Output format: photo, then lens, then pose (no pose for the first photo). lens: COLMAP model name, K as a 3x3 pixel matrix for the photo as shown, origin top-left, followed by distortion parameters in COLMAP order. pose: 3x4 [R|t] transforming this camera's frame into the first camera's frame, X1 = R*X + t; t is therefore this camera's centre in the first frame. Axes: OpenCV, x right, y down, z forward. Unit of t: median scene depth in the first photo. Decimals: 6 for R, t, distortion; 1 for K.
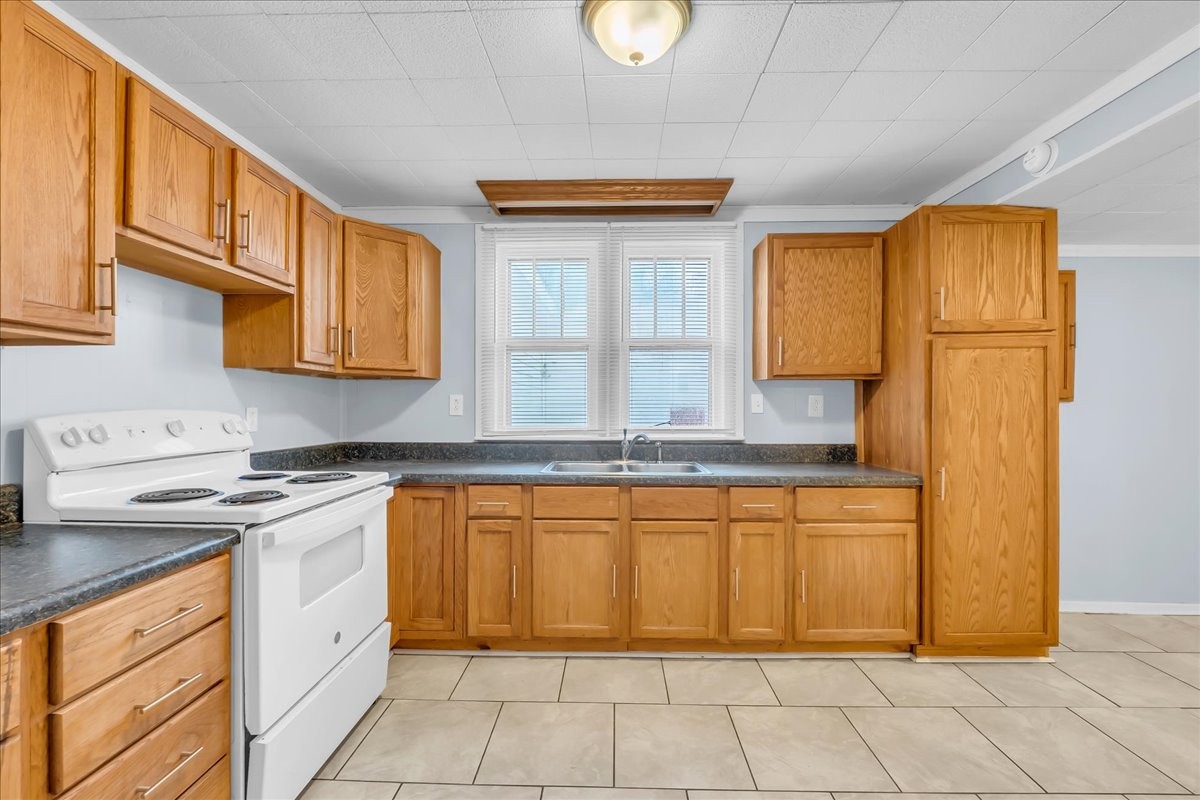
lens RADIAL K [[503.3, 0, 599.6], [0, 503.3, 404.1], [0, 0, 1]] dist [-0.007522, -0.000441]
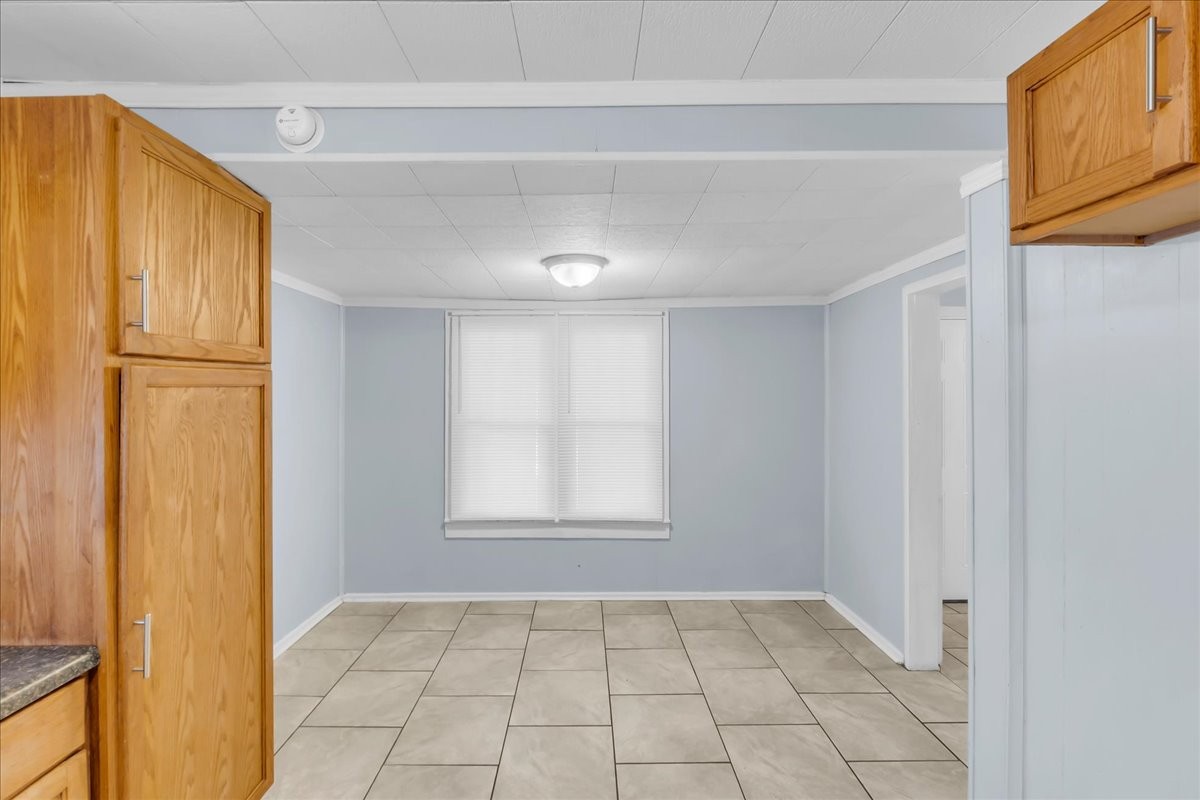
lens RADIAL K [[510.1, 0, 593.8], [0, 510.1, 389.8], [0, 0, 1]] dist [-0.007914, 0.000012]
pose [[-0.036630, 0.008061, 0.999296, 0.135102], [0.004308, 0.999959, -0.007908, -0.100381], [-0.999320, 0.004015, -0.036663, 0.543232]]
